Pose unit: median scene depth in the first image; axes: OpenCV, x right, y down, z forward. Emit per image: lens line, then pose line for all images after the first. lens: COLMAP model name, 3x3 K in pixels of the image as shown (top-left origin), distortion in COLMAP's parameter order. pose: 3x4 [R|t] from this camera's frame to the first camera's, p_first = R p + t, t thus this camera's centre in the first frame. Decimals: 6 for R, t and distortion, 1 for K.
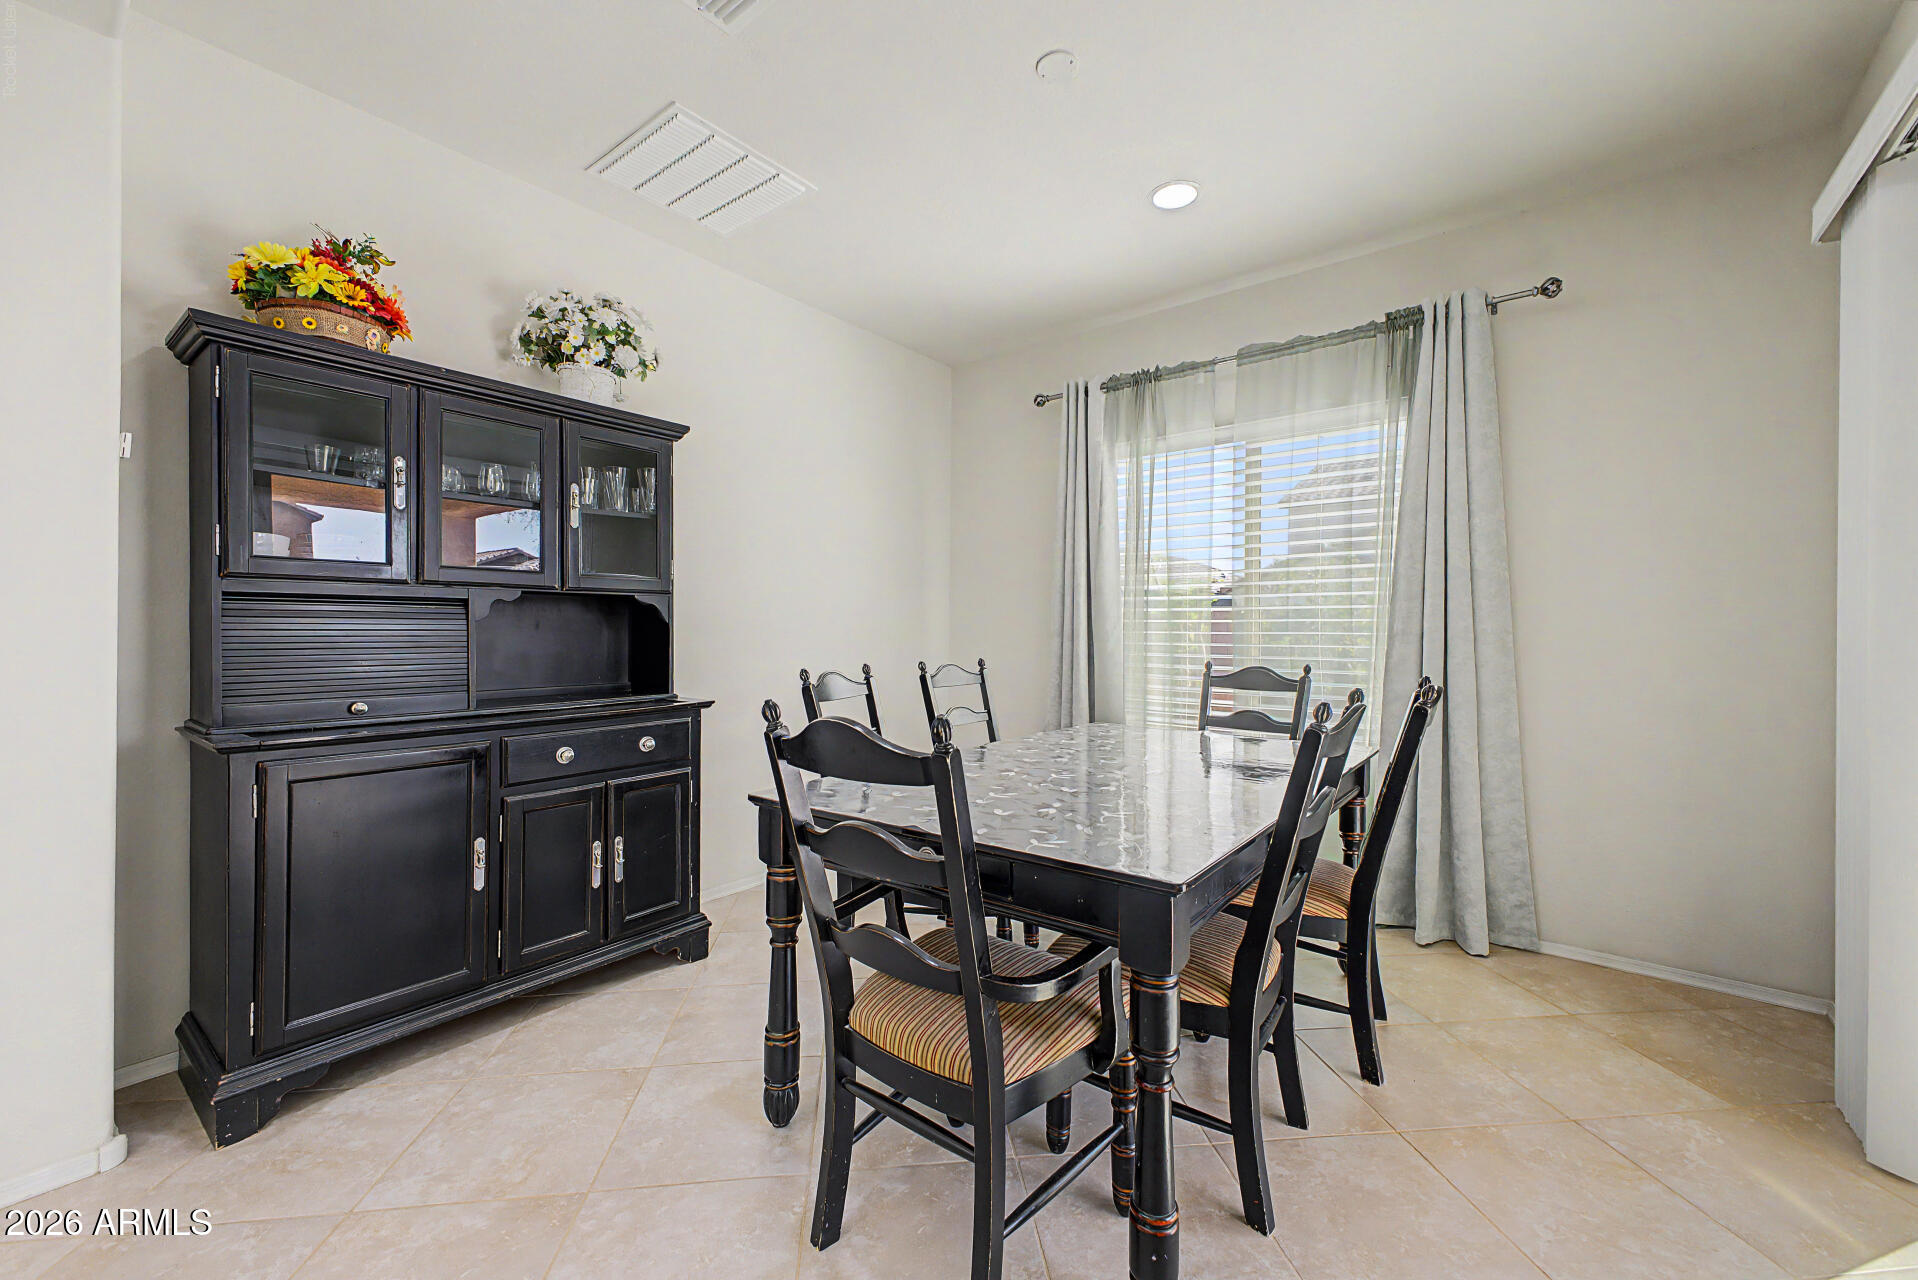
lens RADIAL K [[777.0, 0, 967.3], [0, 777.0, 633.5], [0, 0, 1]] dist [0.013442, -0.003382]
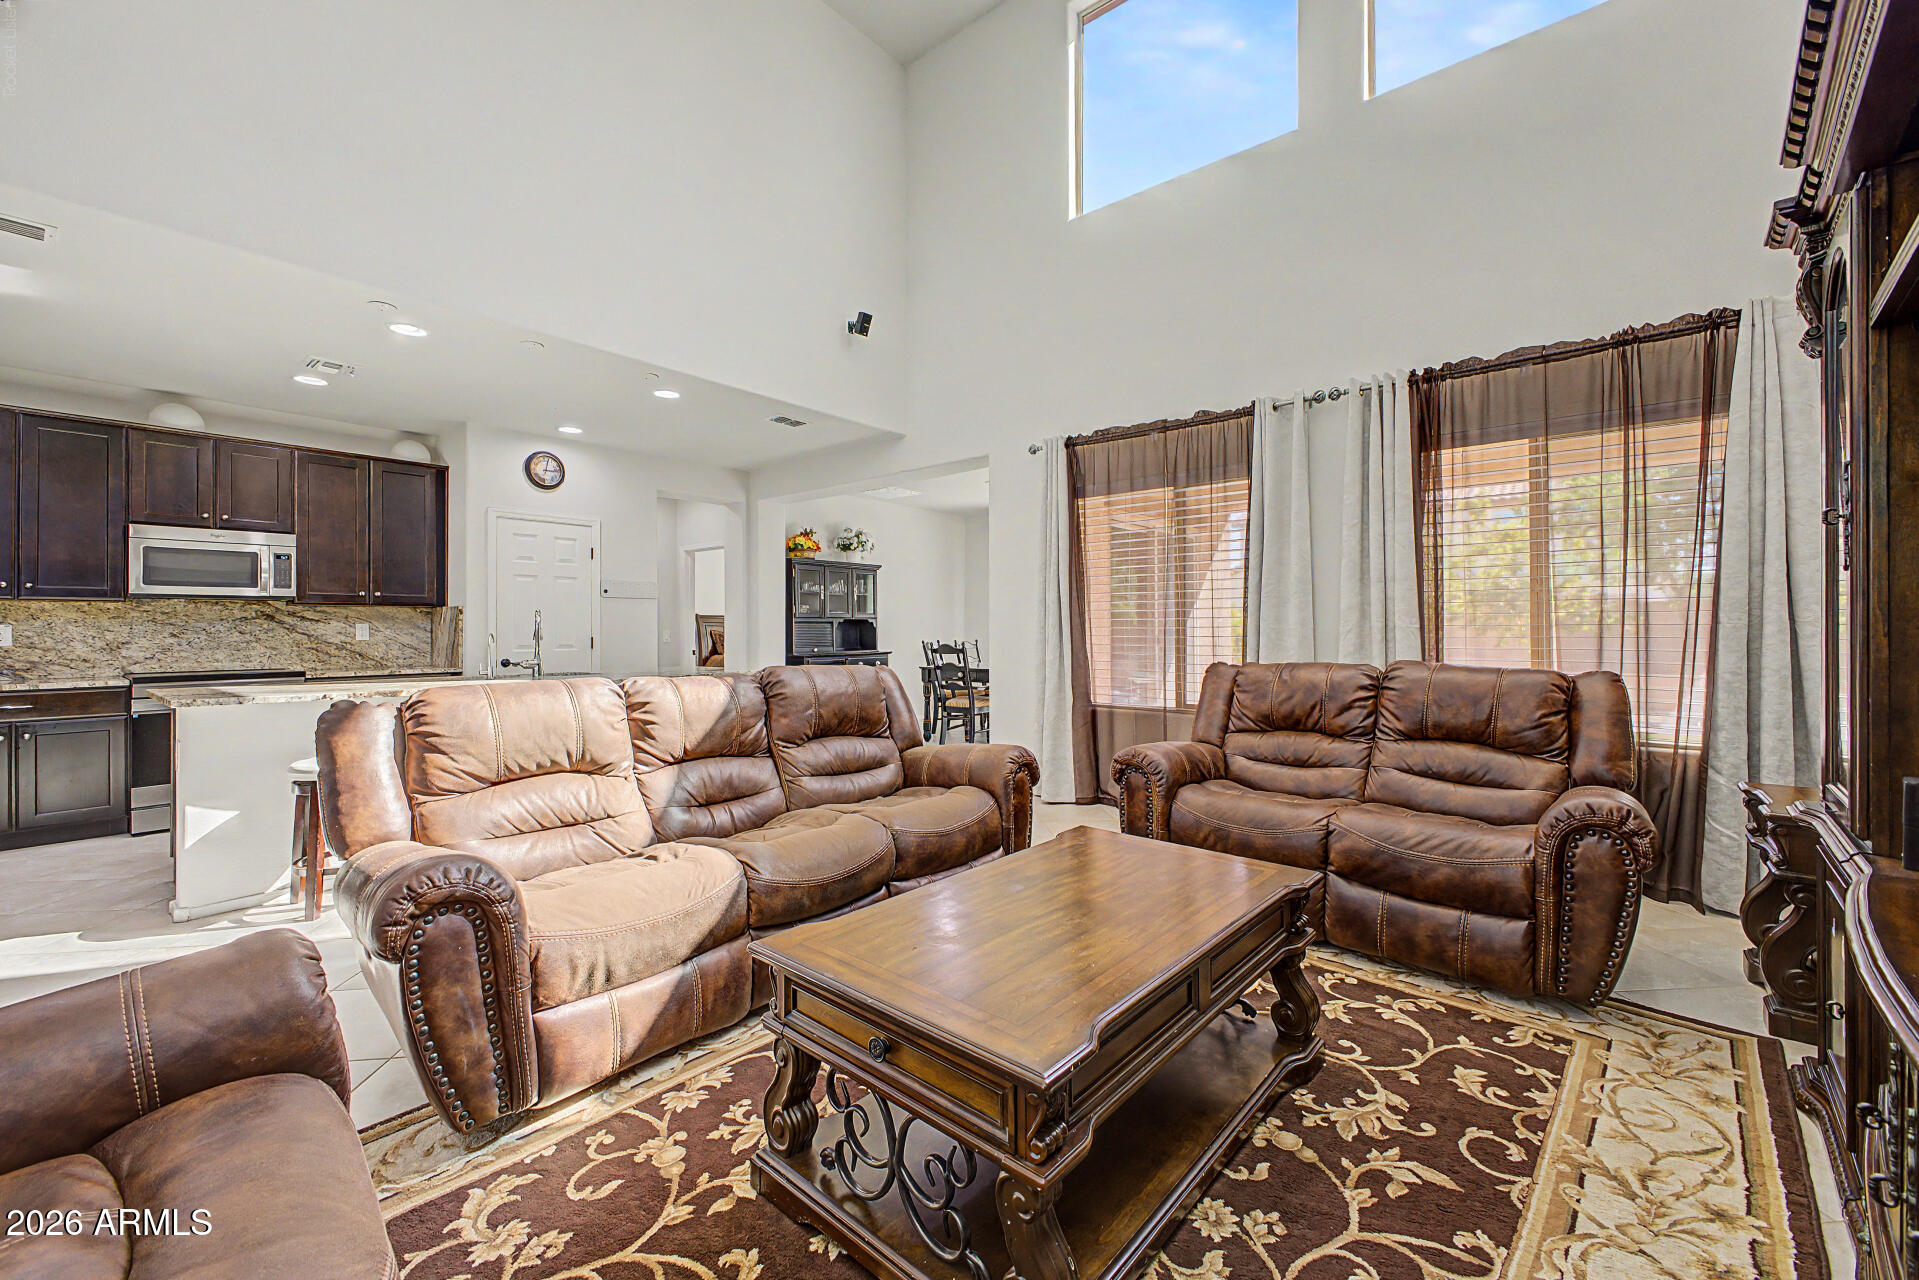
lens RADIAL K [[777.4, 0, 974.7], [0, 777.4, 622.5], [0, 0, 1]] dist [0.013442, -0.003382]
pose [[0.999740, -0.014779, -0.017358, 0.065679], [0.014537, 0.999796, -0.014026, 0.014698], [0.017562, 0.013770, 0.999751, -1.998719]]
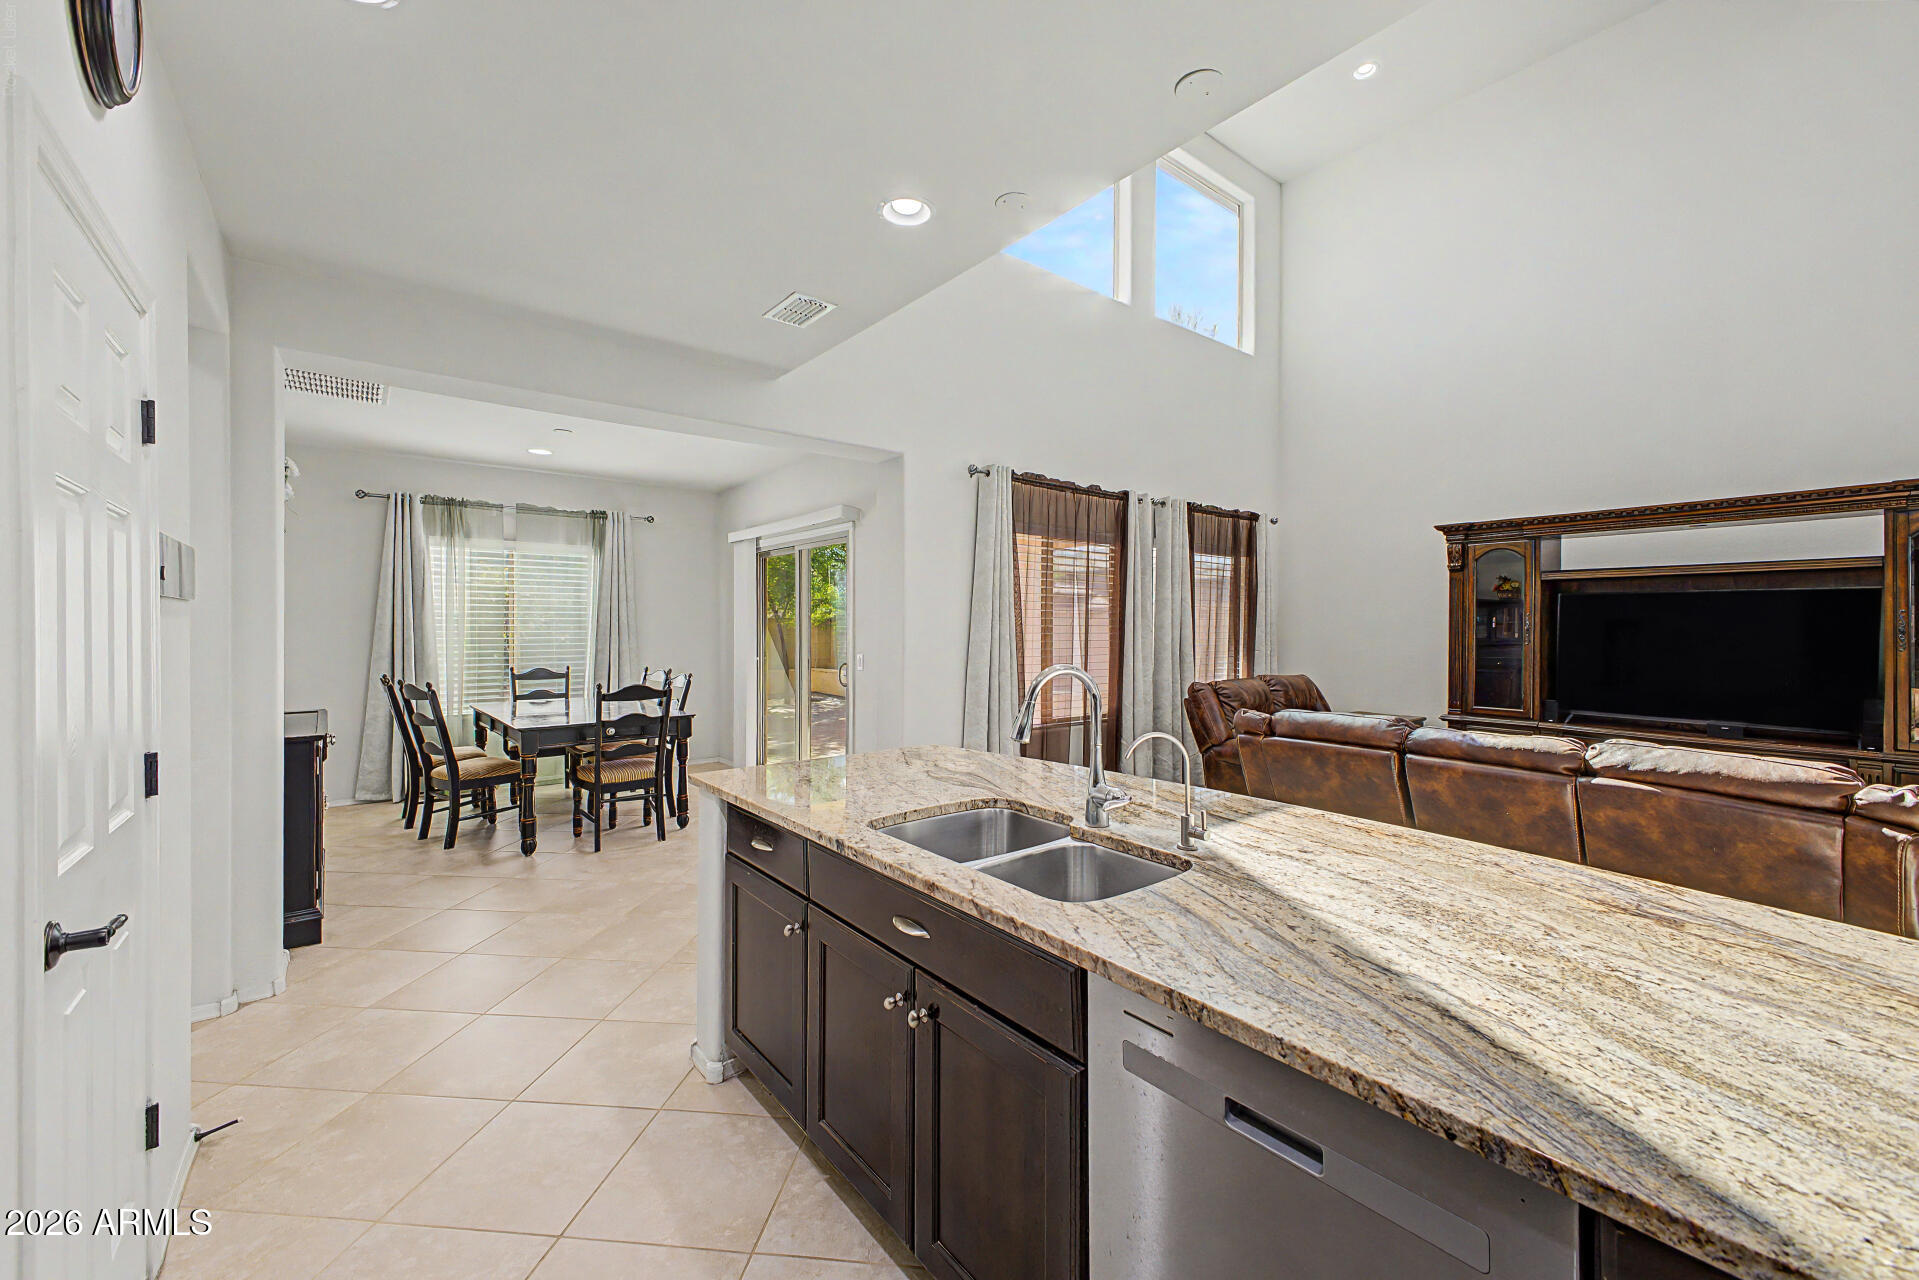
lens RADIAL K [[777.4, 0, 960.8], [0, 777.4, 634.9], [0, 0, 1]] dist [0.013442, -0.003382]
pose [[0.214837, -0.013645, 0.976555, -1.475826], [0.004275, 0.999906, 0.013031, -0.070678], [-0.976641, 0.001375, 0.214875, -0.547437]]
